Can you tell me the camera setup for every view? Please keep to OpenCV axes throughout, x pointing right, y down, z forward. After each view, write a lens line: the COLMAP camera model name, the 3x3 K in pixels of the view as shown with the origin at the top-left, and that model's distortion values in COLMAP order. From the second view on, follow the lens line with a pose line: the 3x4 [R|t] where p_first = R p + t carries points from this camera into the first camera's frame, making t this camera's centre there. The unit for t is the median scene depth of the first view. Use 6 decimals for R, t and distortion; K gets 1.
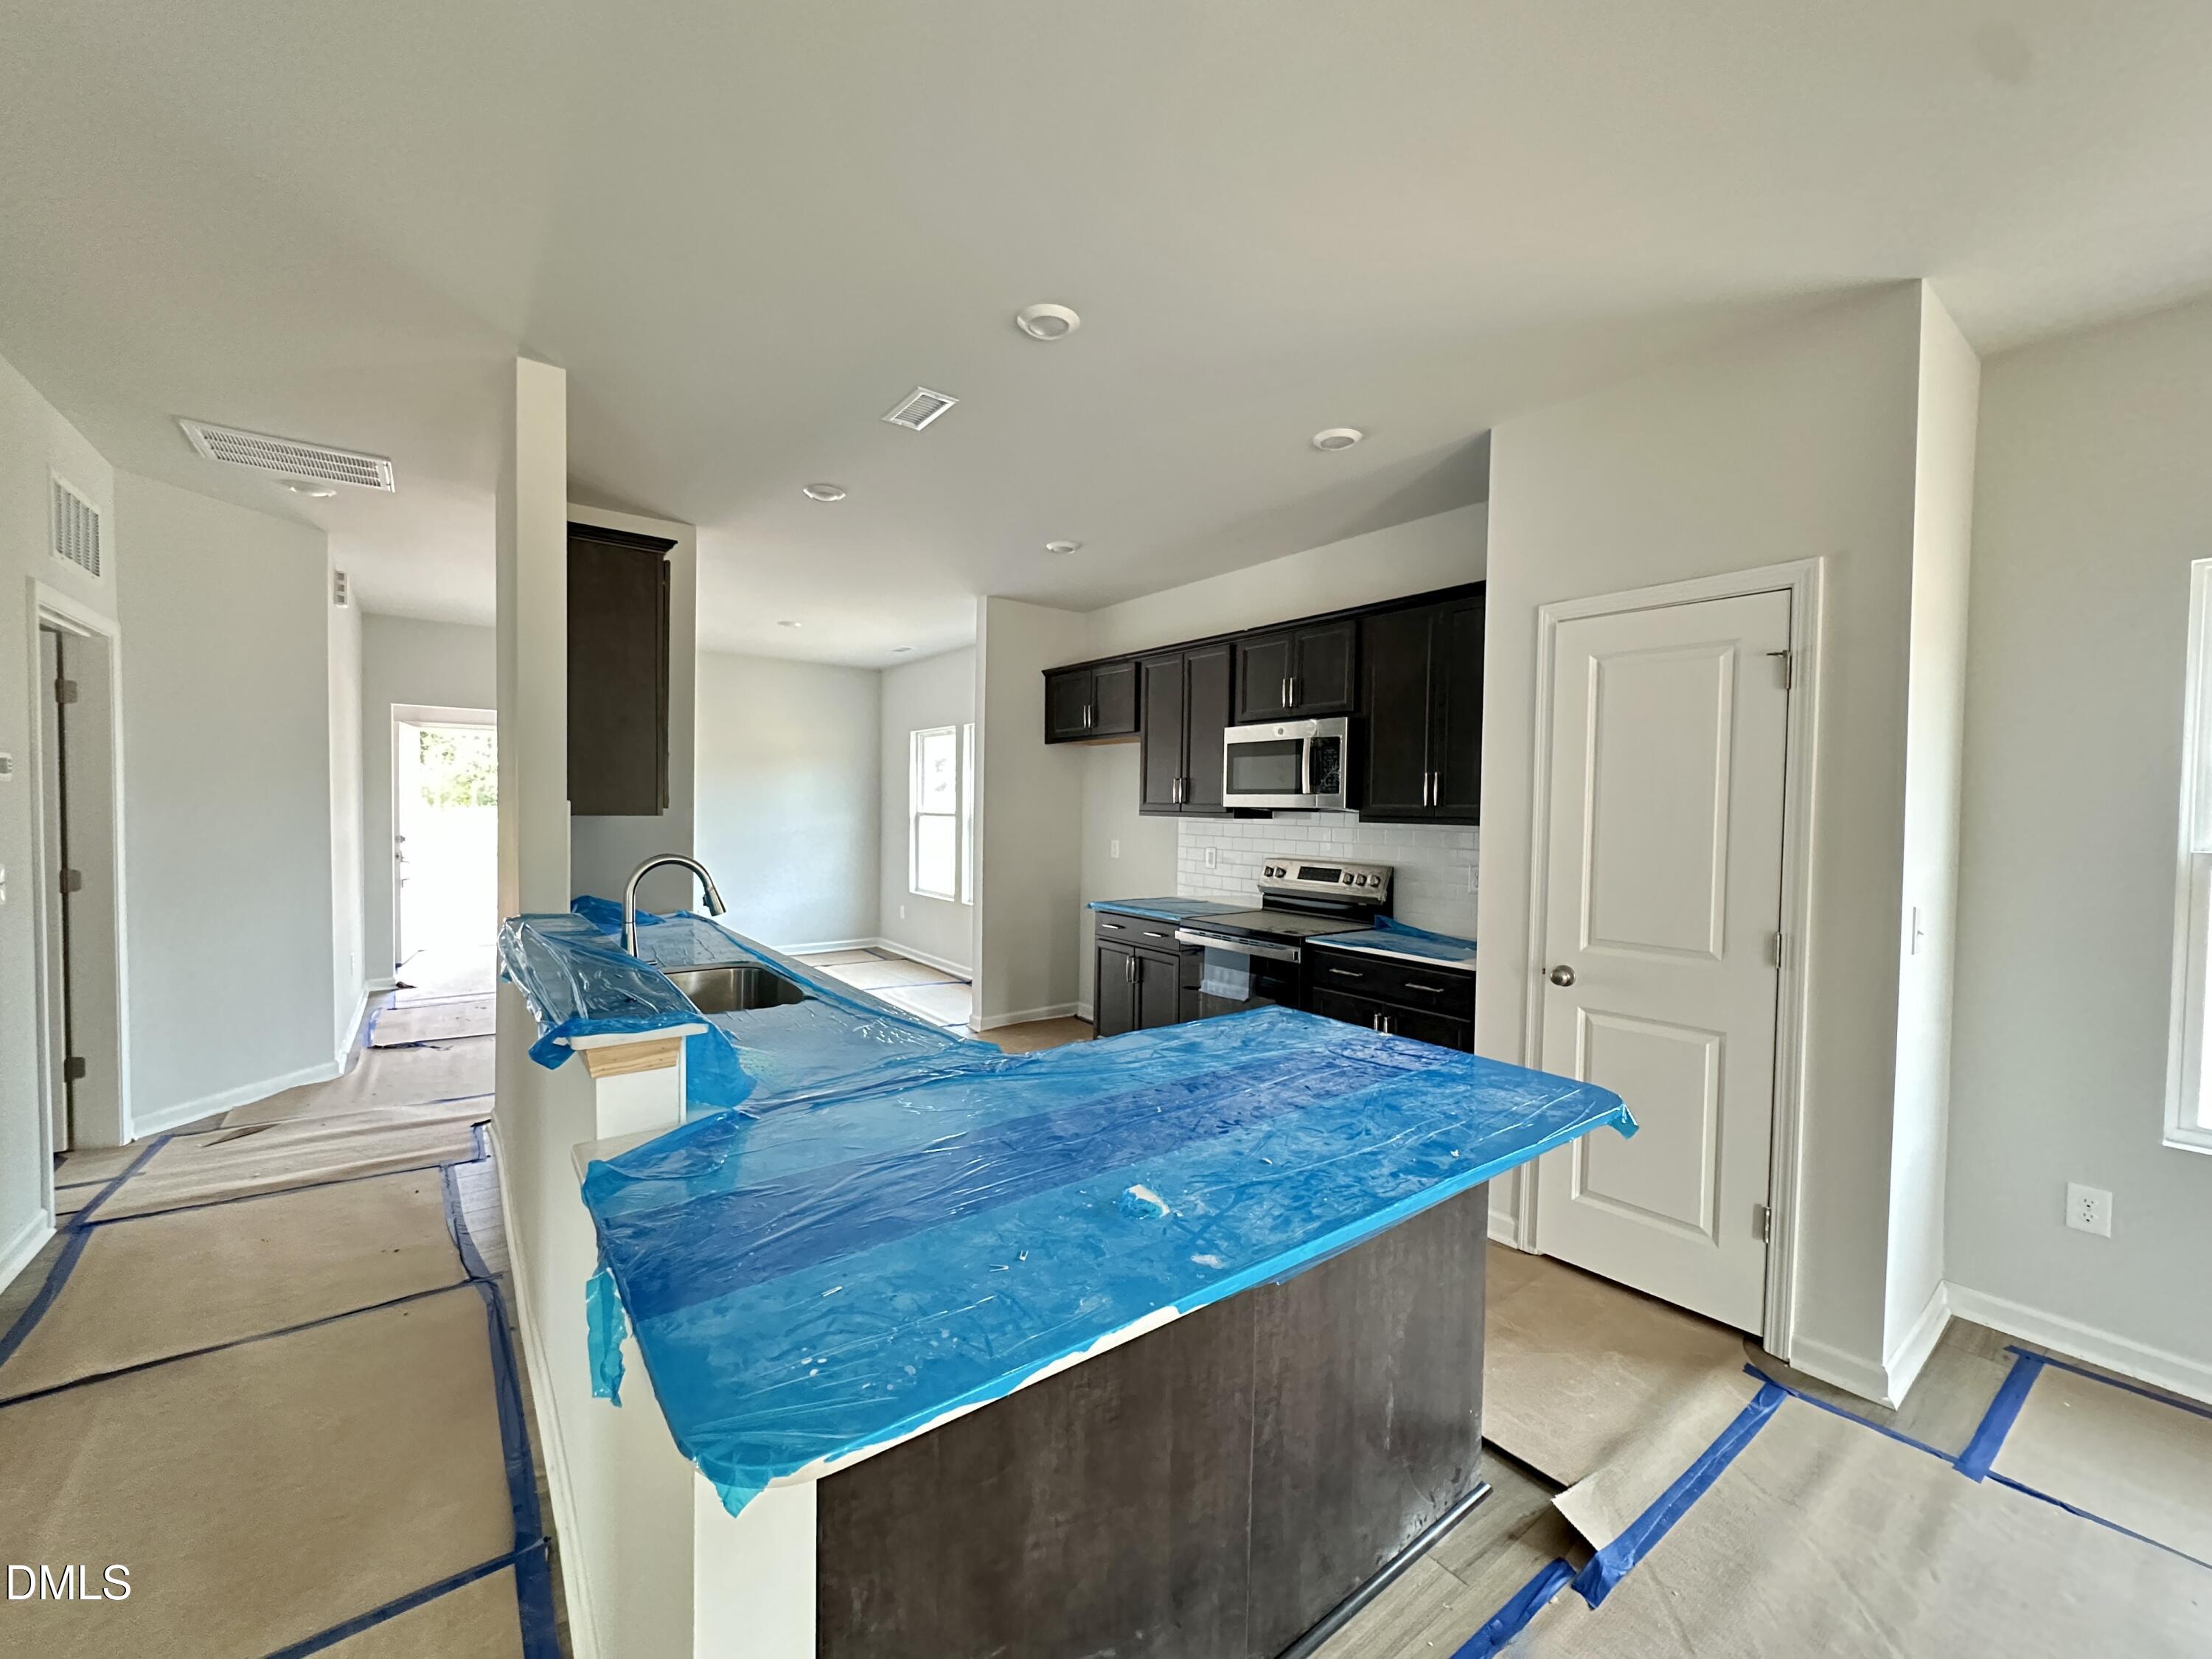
lens RADIAL K [[886.5, 0, 1094.5], [0, 886.5, 831.0], [0, 0, 1]] dist [-0.003380, 0.000173]
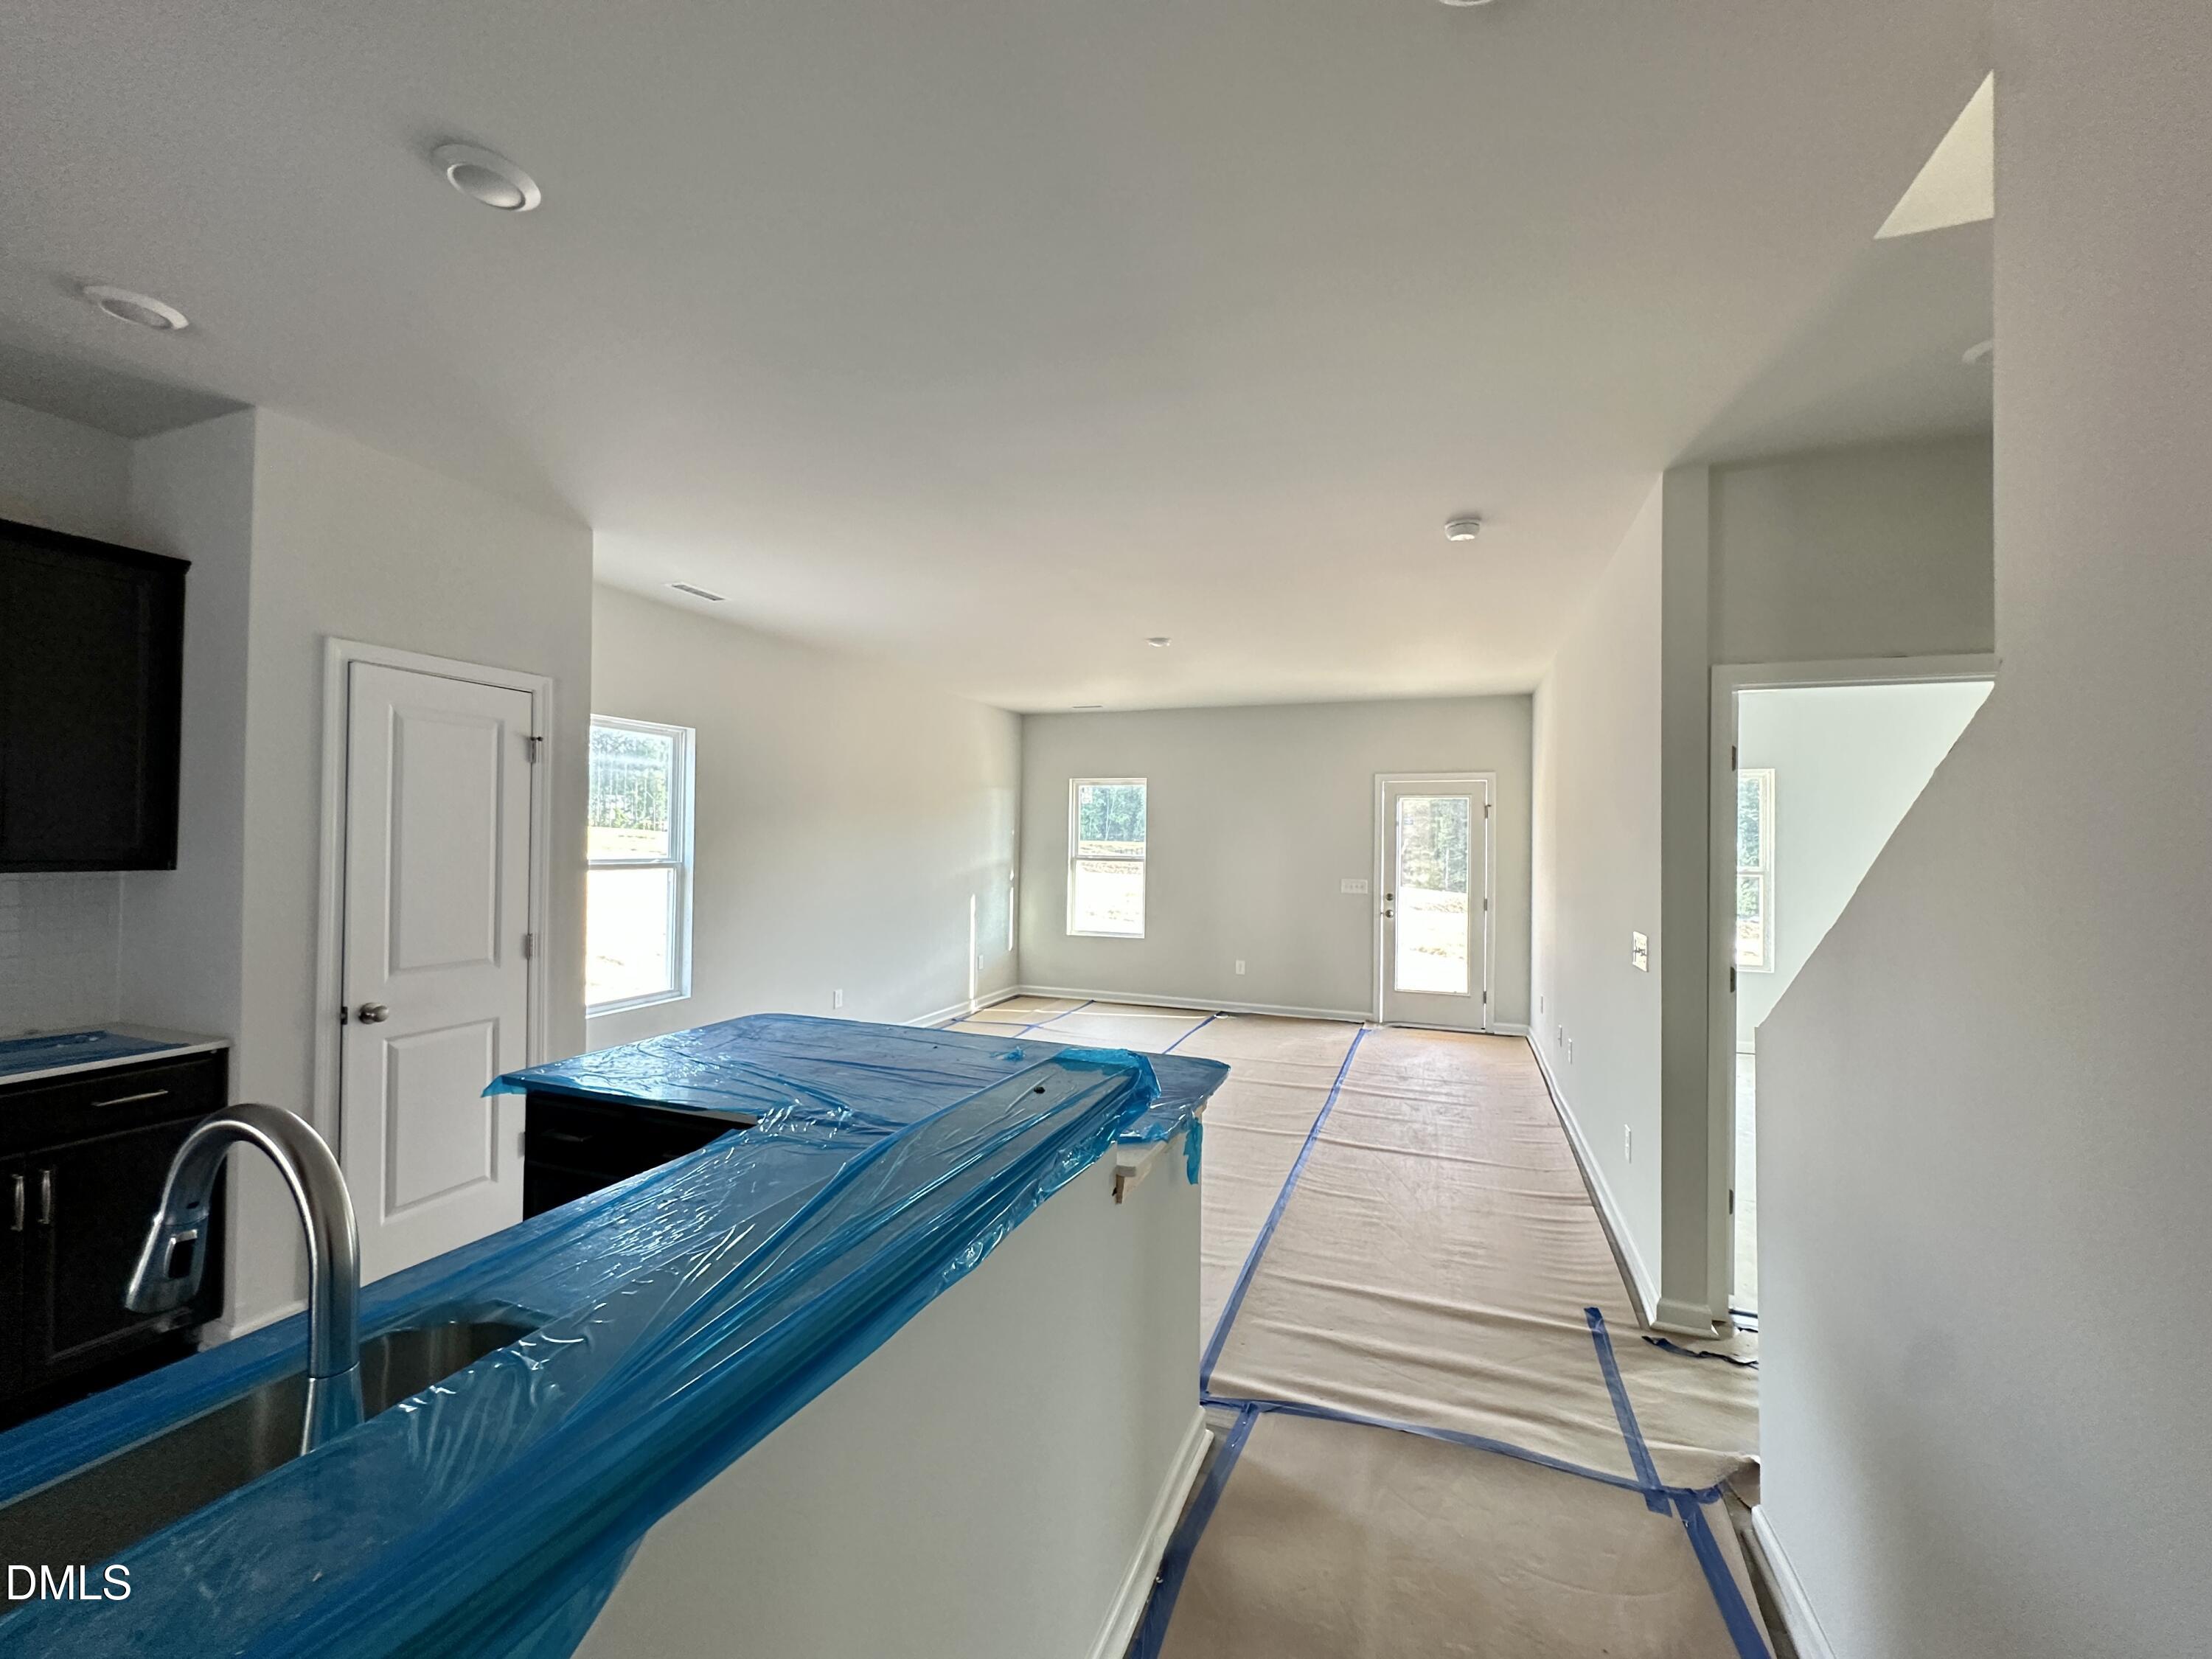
lens RADIAL K [[886.5, 0, 1094.5], [0, 886.5, 831.0], [0, 0, 1]] dist [-0.003380, 0.000173]
pose [[-0.533347, 0.003617, 0.845889, -0.744816], [0.017589, 0.999822, 0.006814, -0.035807], [-0.845714, 0.018512, -0.533315, 0.807556]]
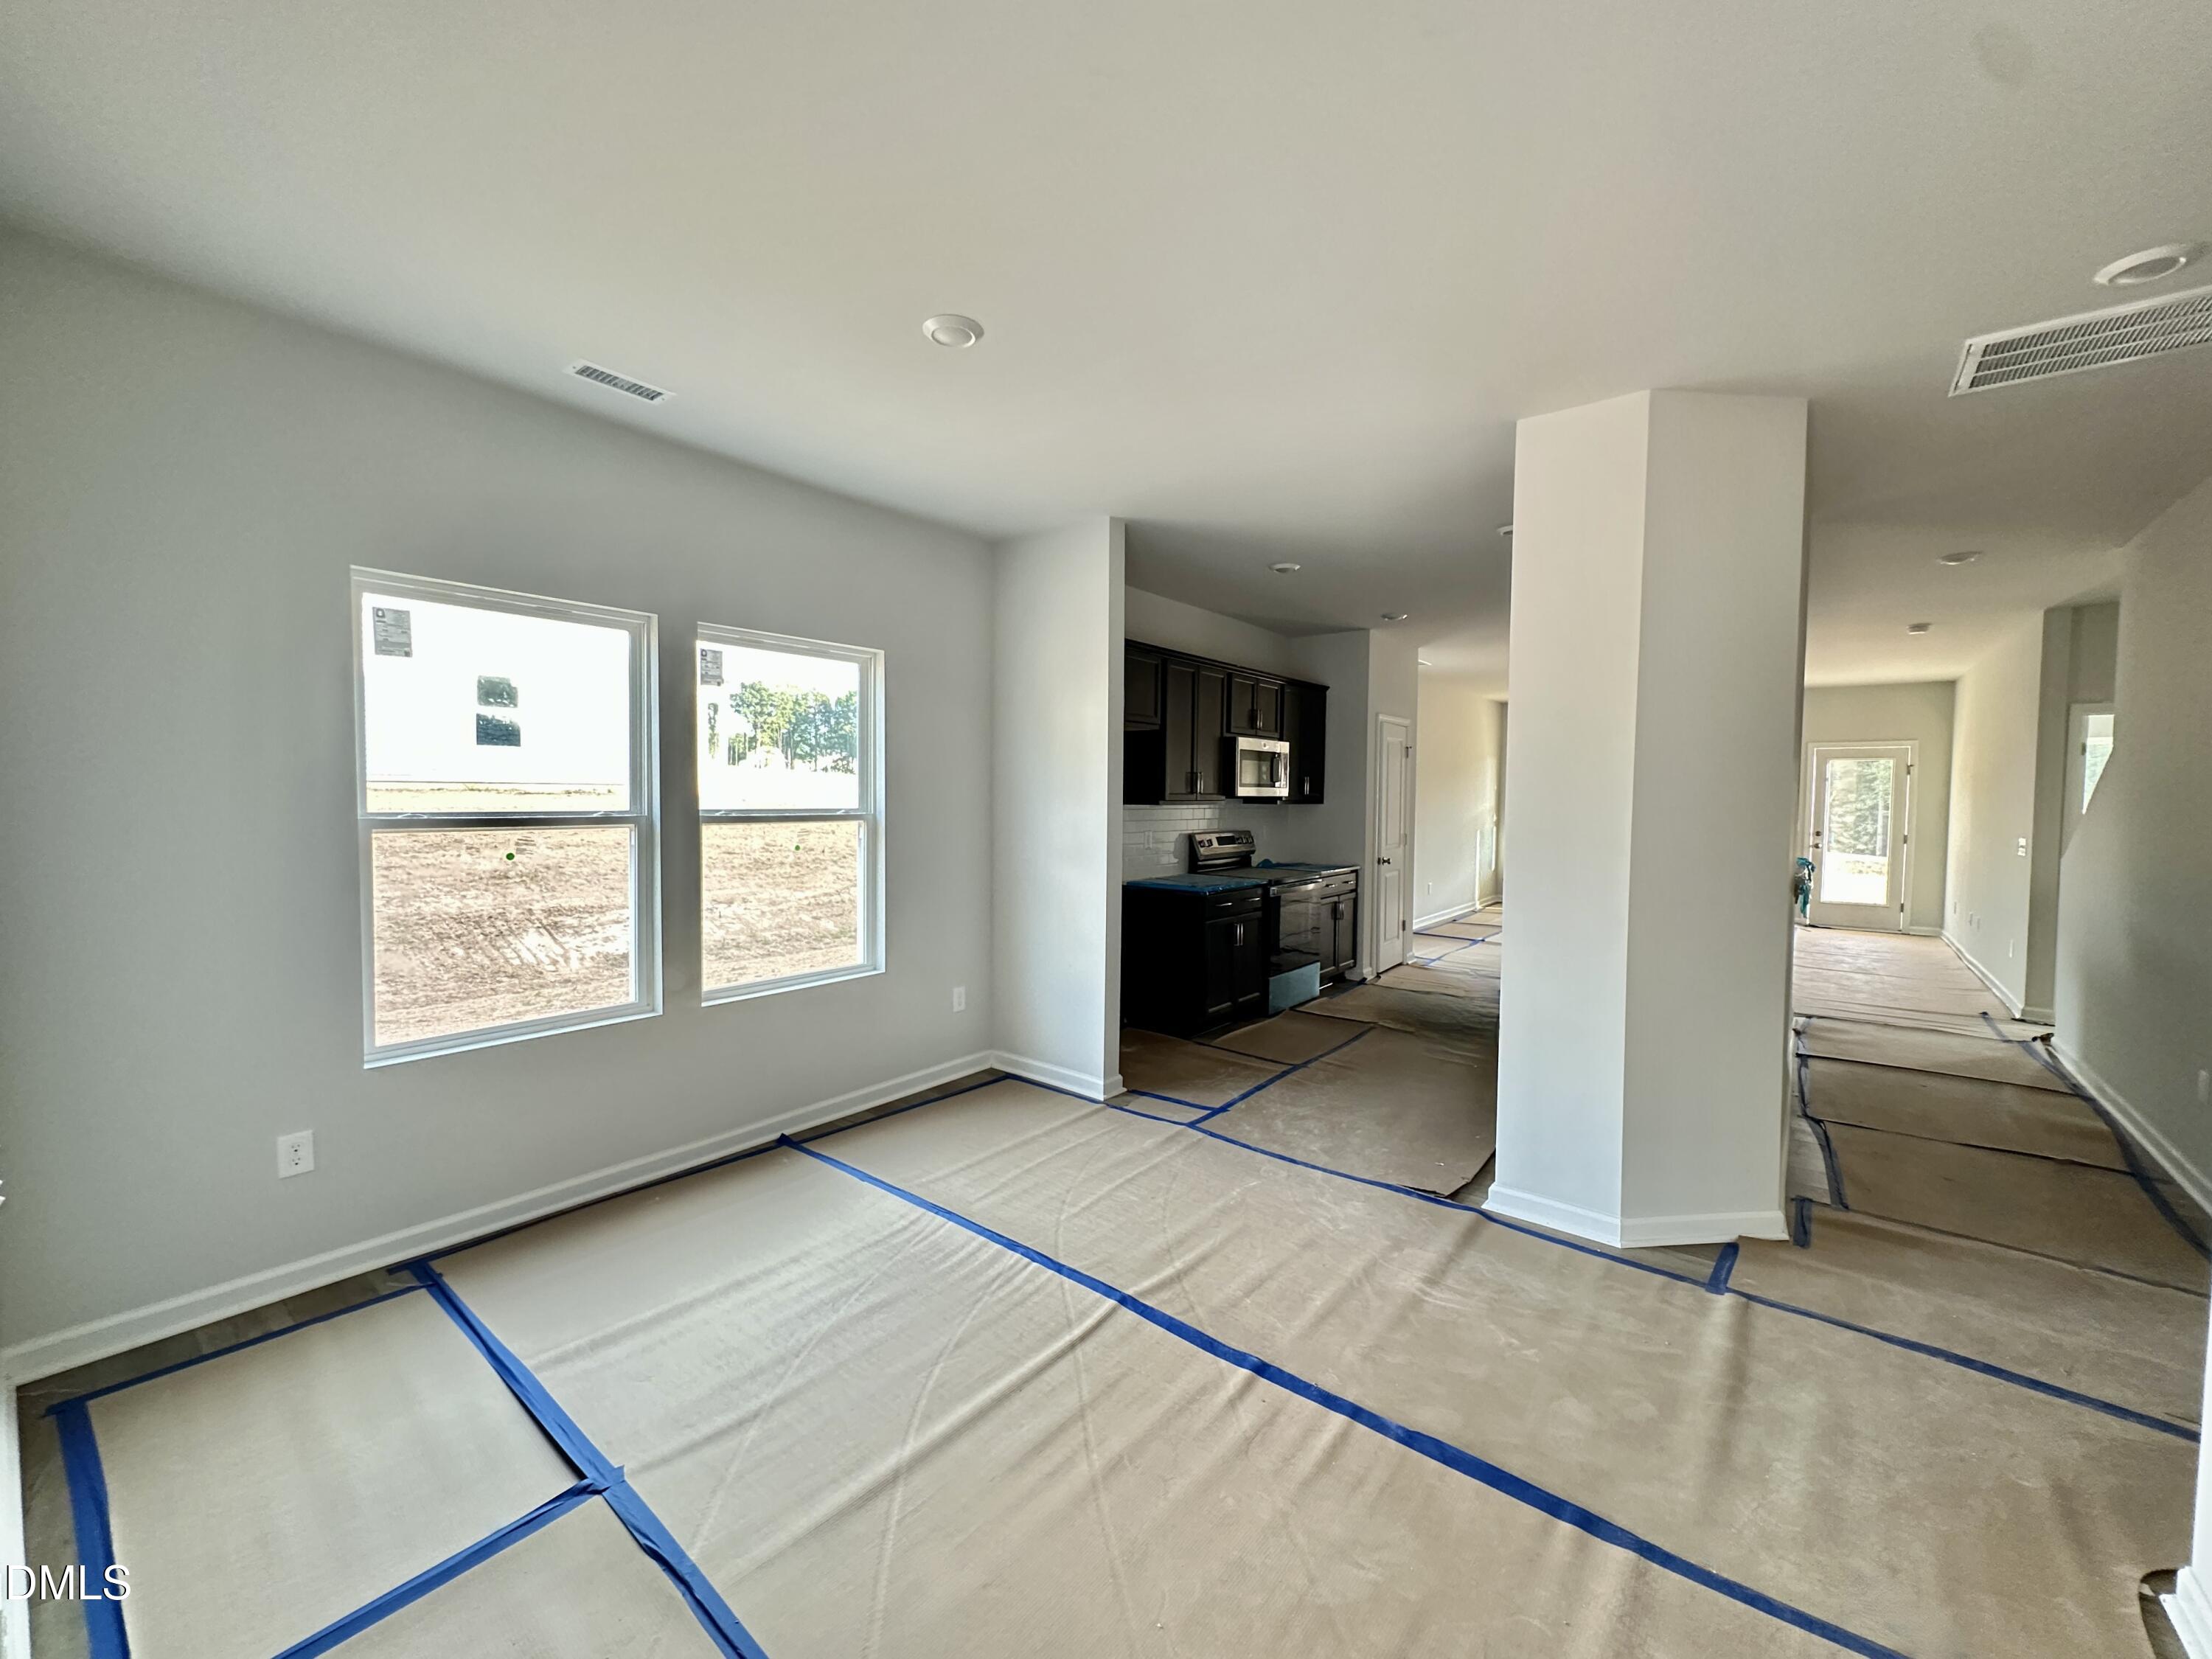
lens RADIAL K [[886.5, 0, 1094.5], [0, 886.5, 831.0], [0, 0, 1]] dist [-0.003380, 0.000173]
pose [[-0.257251, -0.043419, 0.965369, -1.613729], [0.025016, 0.998356, 0.051570, -0.071747], [-0.966021, 0.037416, -0.255742, 2.288071]]
